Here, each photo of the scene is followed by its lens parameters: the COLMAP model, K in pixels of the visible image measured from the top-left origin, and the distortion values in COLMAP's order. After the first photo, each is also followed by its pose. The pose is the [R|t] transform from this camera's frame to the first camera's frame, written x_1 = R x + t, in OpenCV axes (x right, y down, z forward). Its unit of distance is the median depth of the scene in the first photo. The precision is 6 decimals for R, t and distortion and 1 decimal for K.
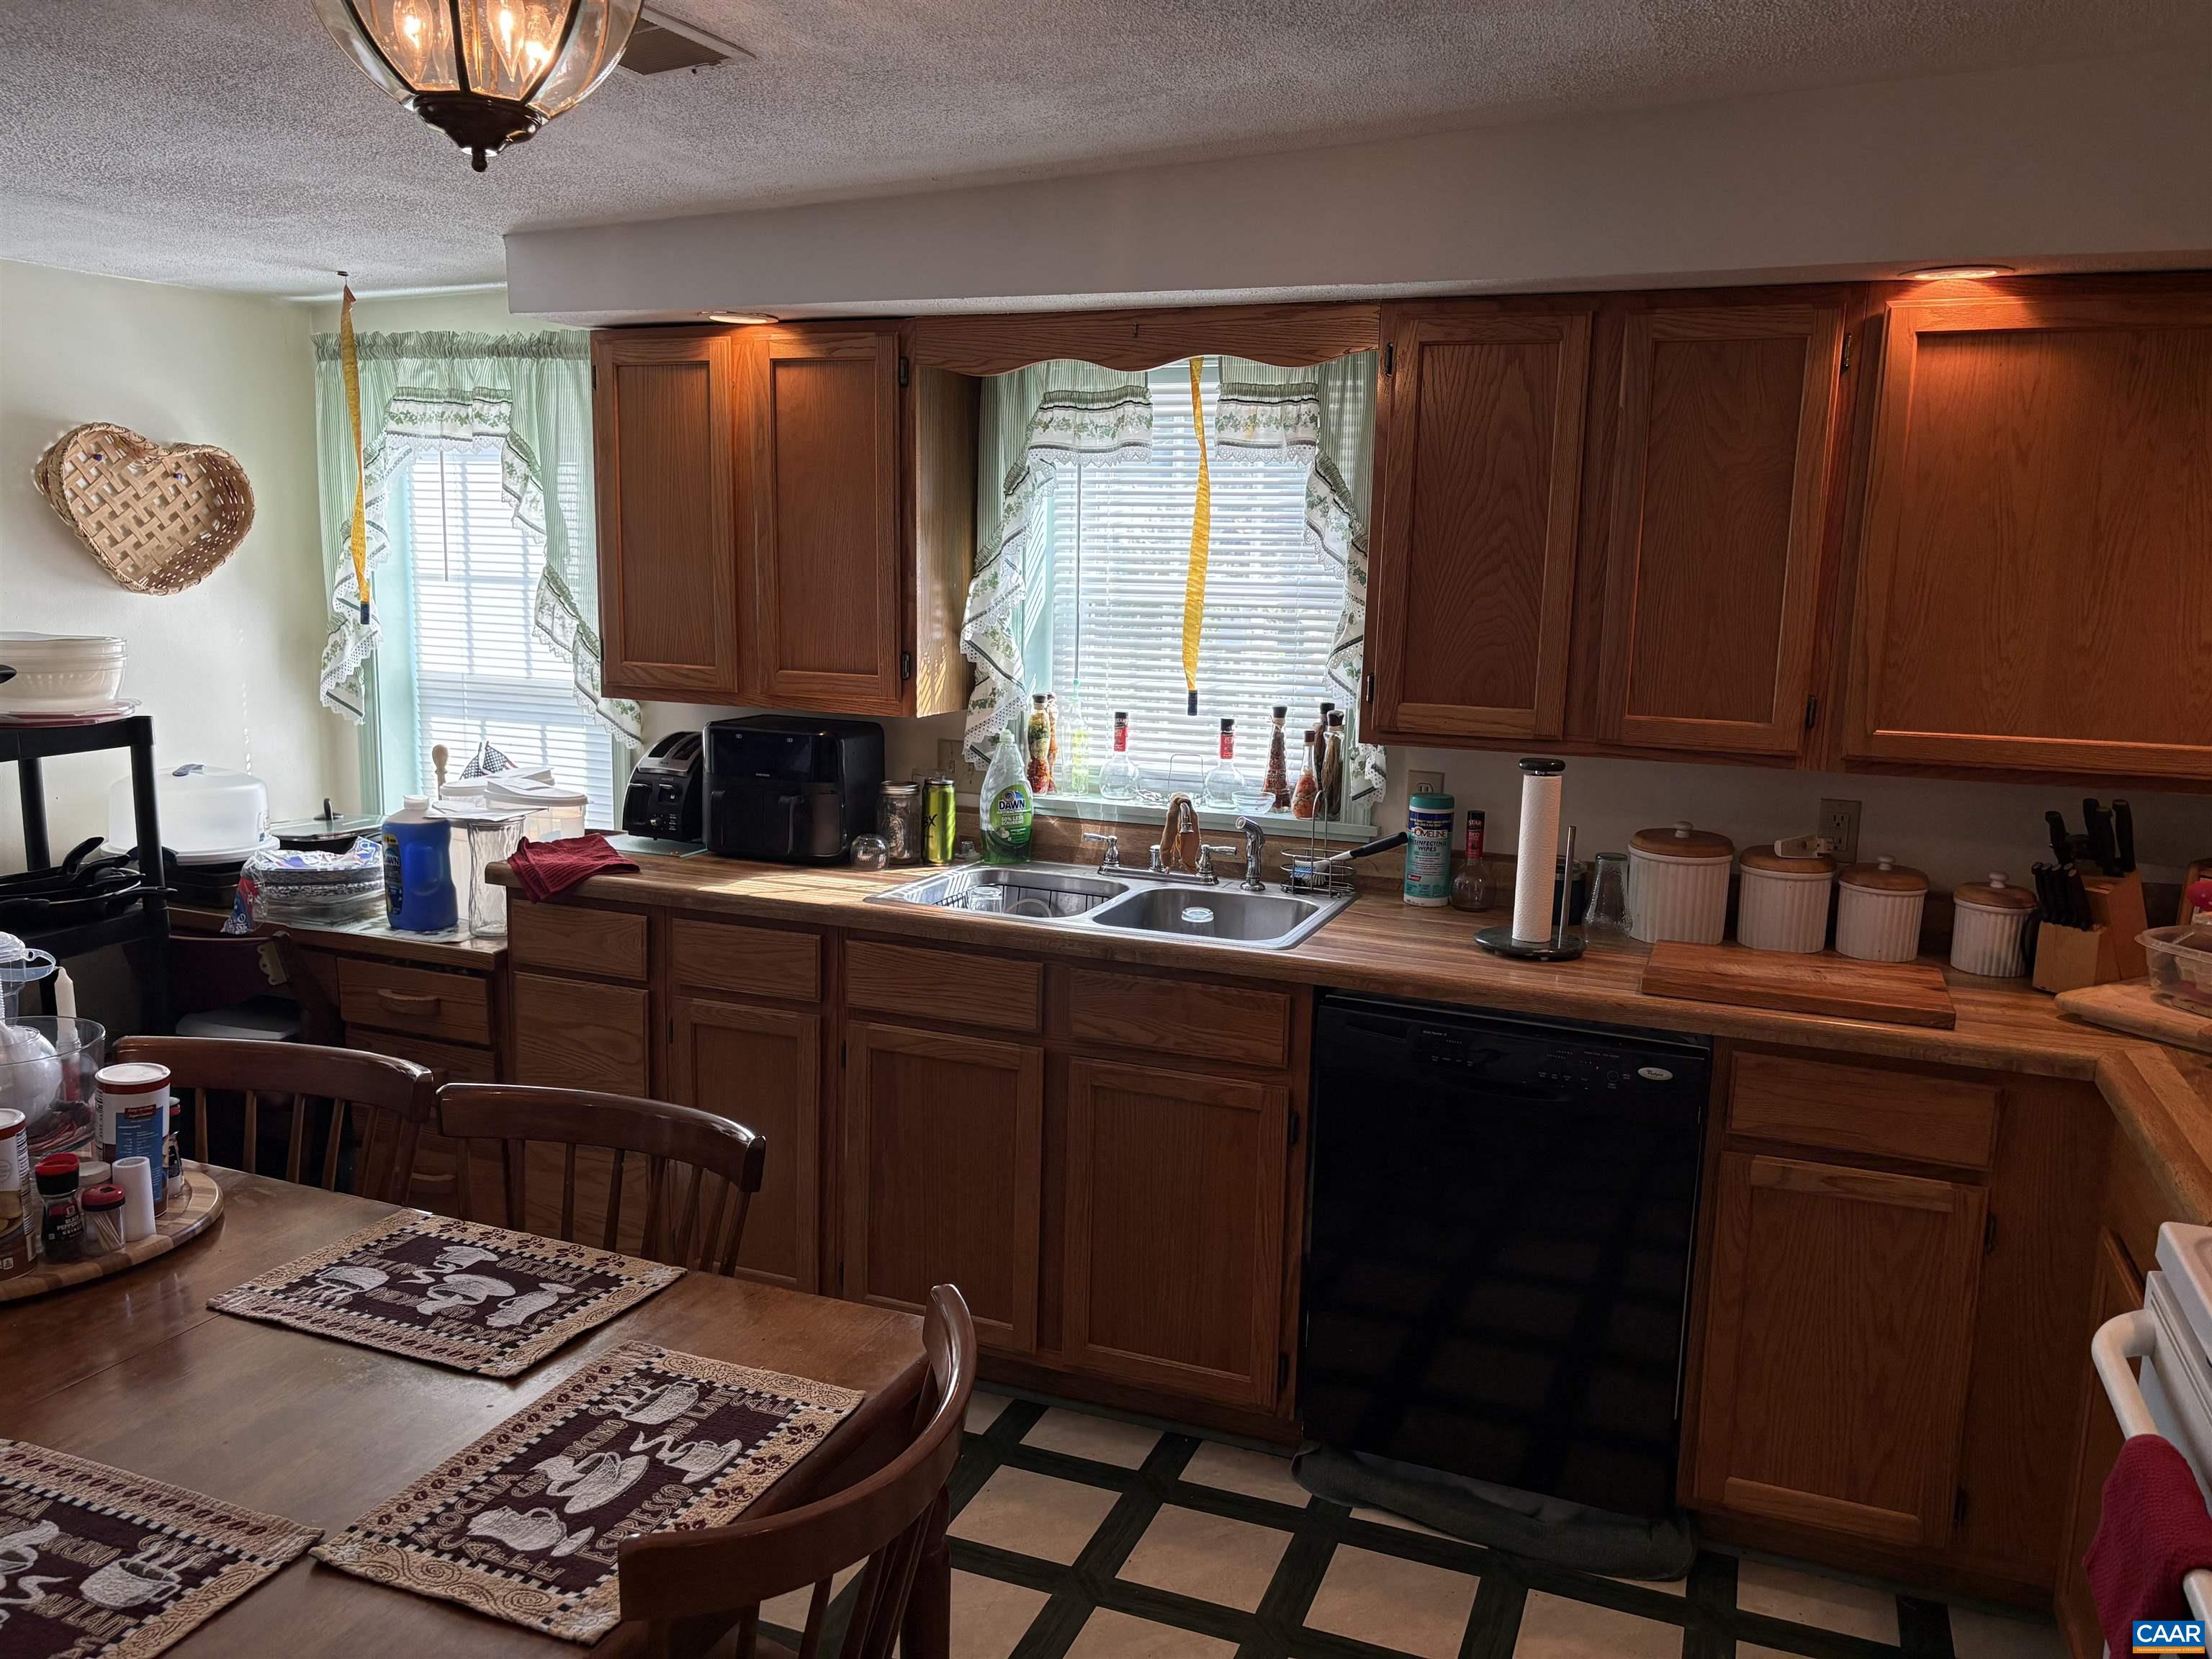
lens RADIAL K [[1687.5, 0, 1118.2], [0, 1687.5, 837.1], [0, 0, 1]] dist [0.066545, -0.072369]
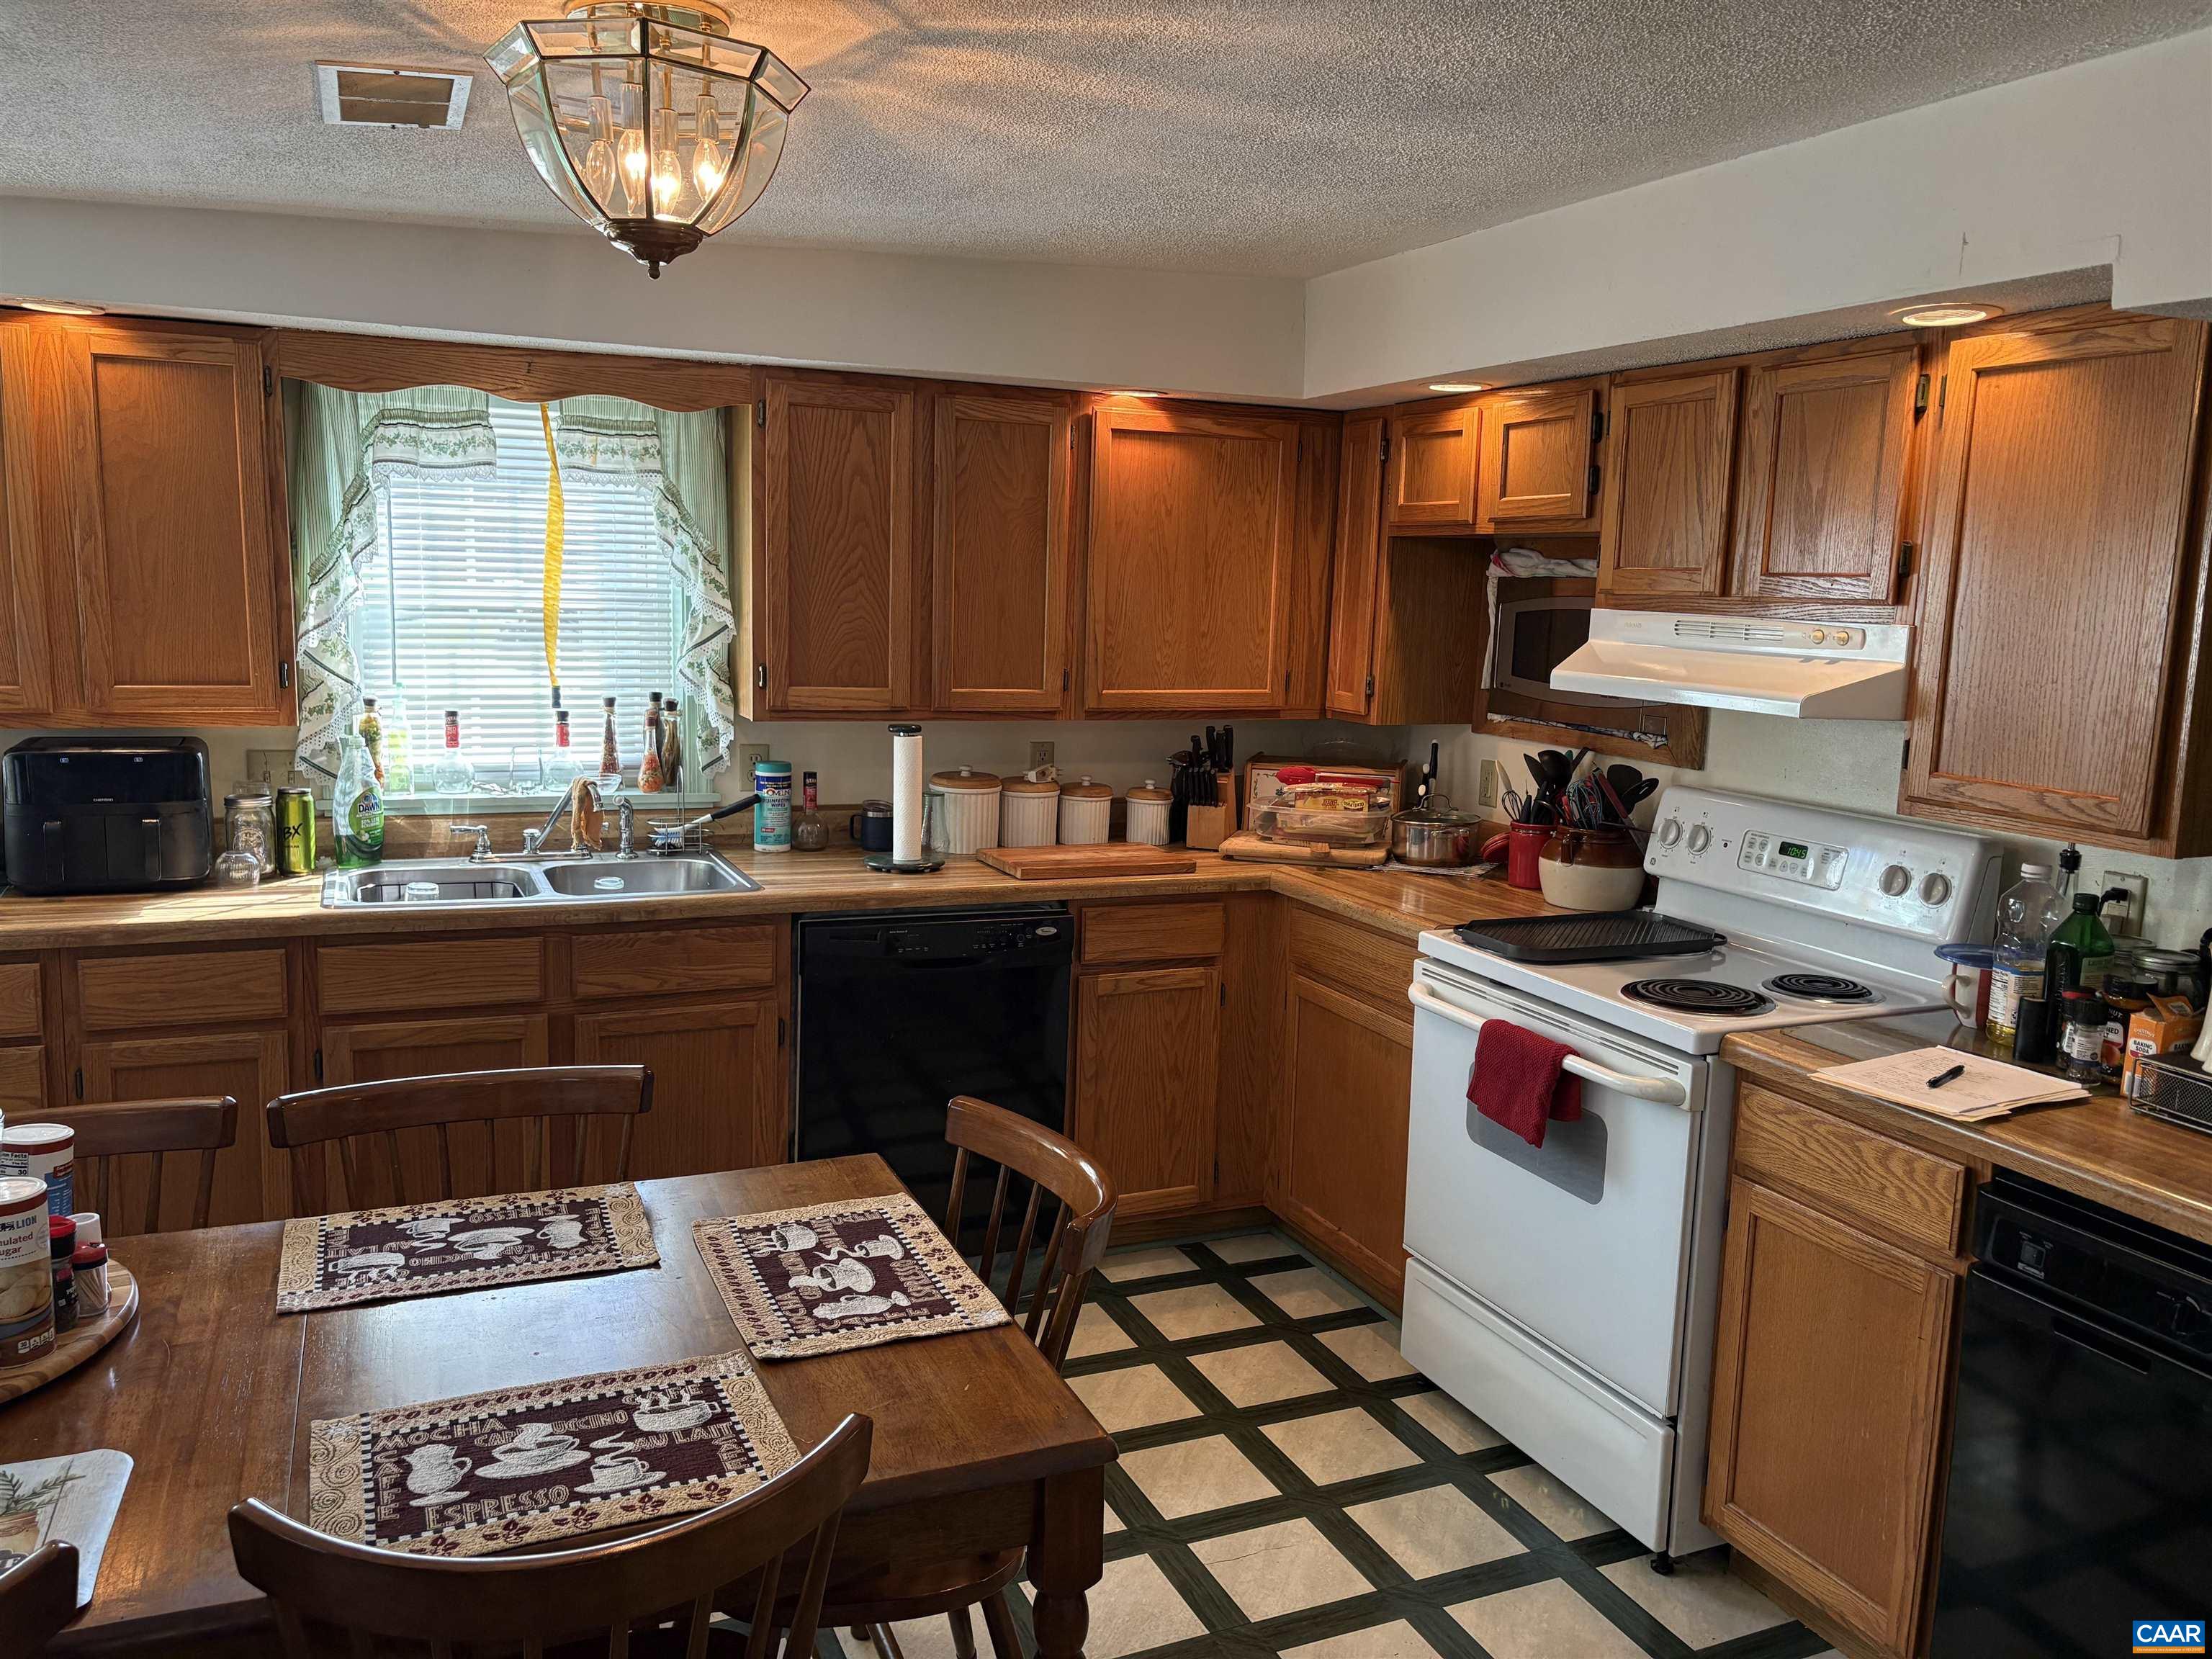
lens RADIAL K [[1687.5, 0, 1118.2], [0, 1687.5, 837.1], [0, 0, 1]] dist [0.066545, -0.072369]
pose [[0.703394, -0.109054, 0.702384, -0.559278], [0.105162, 0.993252, 0.048902, -0.004712], [-0.702977, 0.039467, 0.710116, -0.059998]]
